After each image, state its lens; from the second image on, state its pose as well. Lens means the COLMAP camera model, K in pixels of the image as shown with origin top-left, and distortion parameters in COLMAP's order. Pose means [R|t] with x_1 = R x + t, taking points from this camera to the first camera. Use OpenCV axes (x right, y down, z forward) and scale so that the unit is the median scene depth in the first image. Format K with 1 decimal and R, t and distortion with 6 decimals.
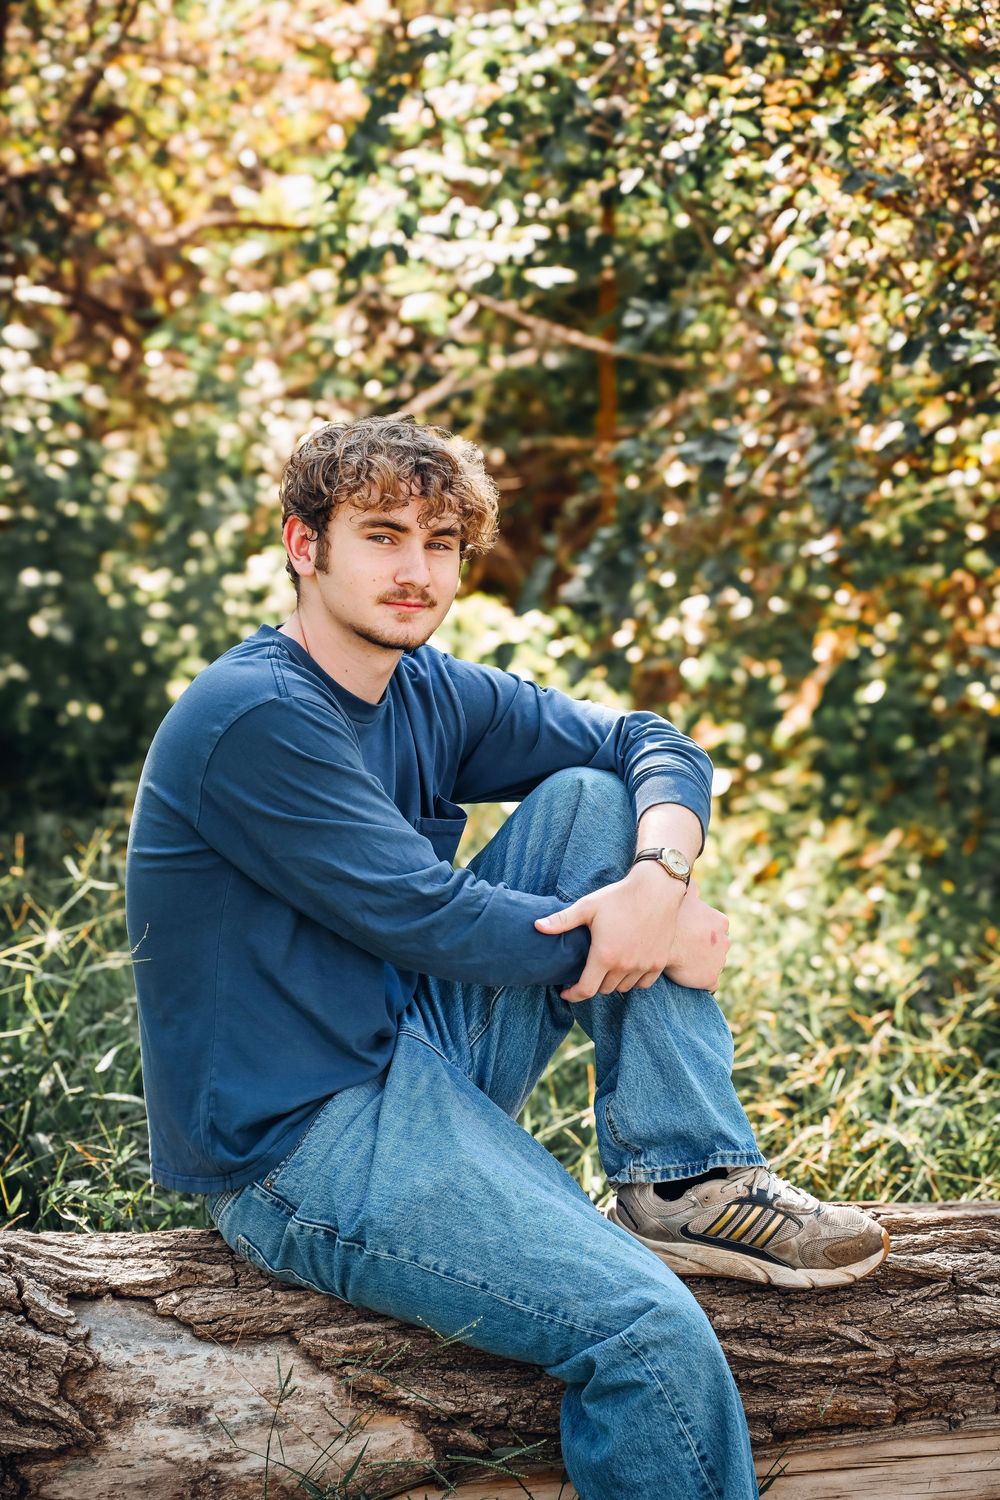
lens RADIAL K [[2981.6, 0, 497.8], [0, 2981.6, 743.2], [0, 0, 1]] dist [-0.041003, 0.000000]
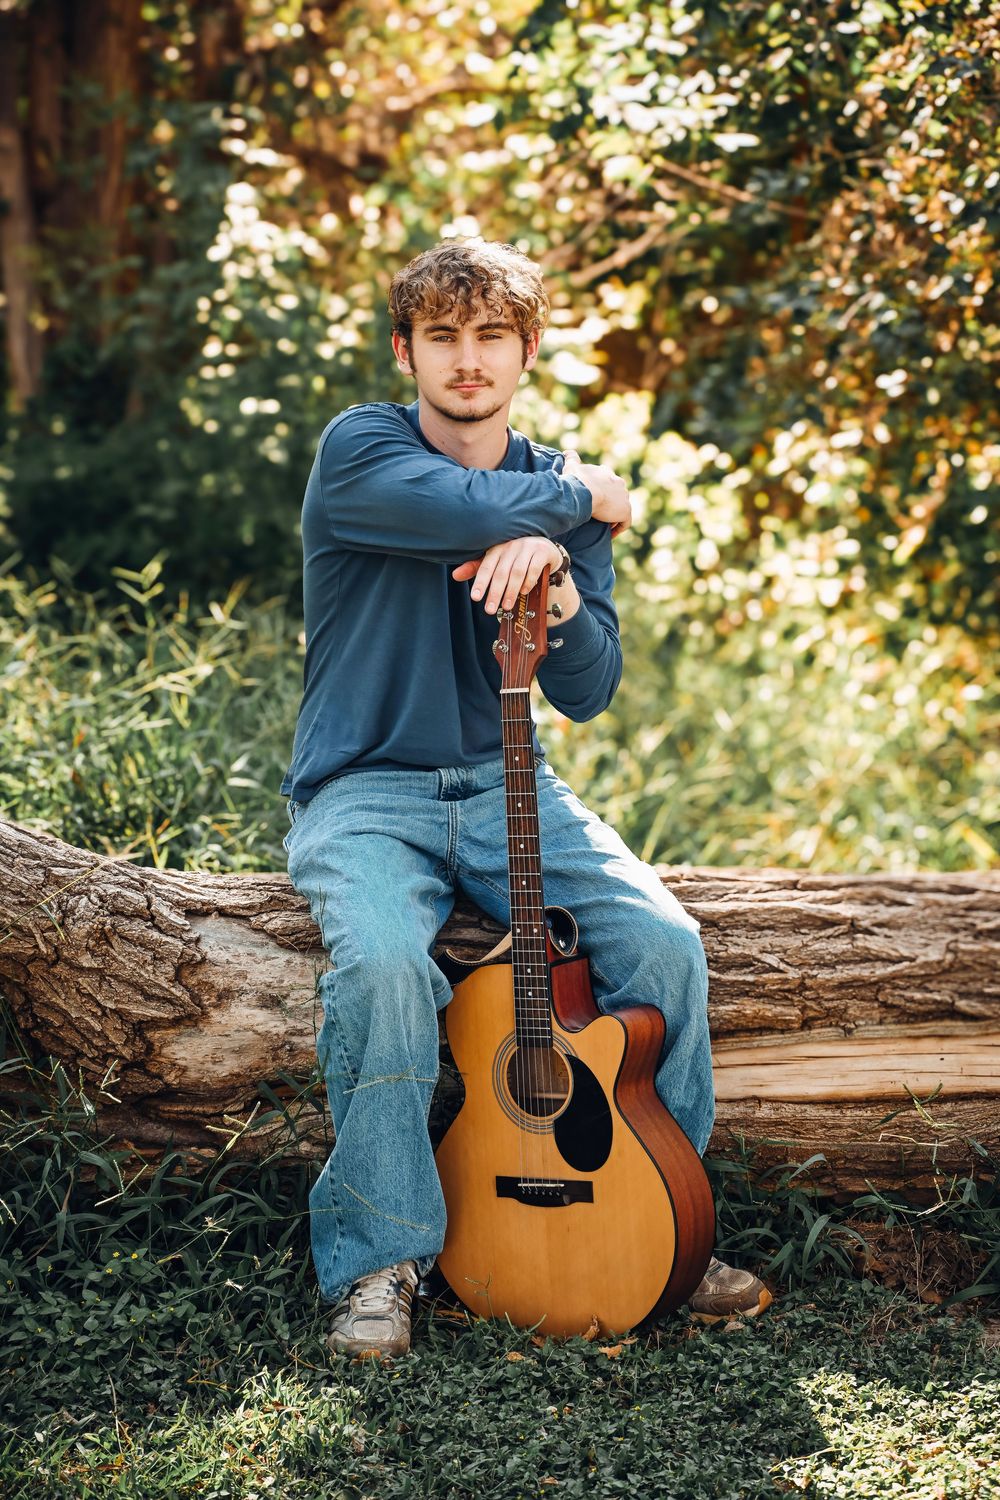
lens RADIAL K [[2981.6, 0, 503.1], [0, 2981.6, 754.5], [0, 0, 1]] dist [-0.041003, 0.000000]
pose [[0.995083, 0.022611, -0.096430, 0.126706], [-0.017617, 0.998474, 0.052335, 0.039681], [0.097467, -0.050379, 0.993963, -0.327823]]
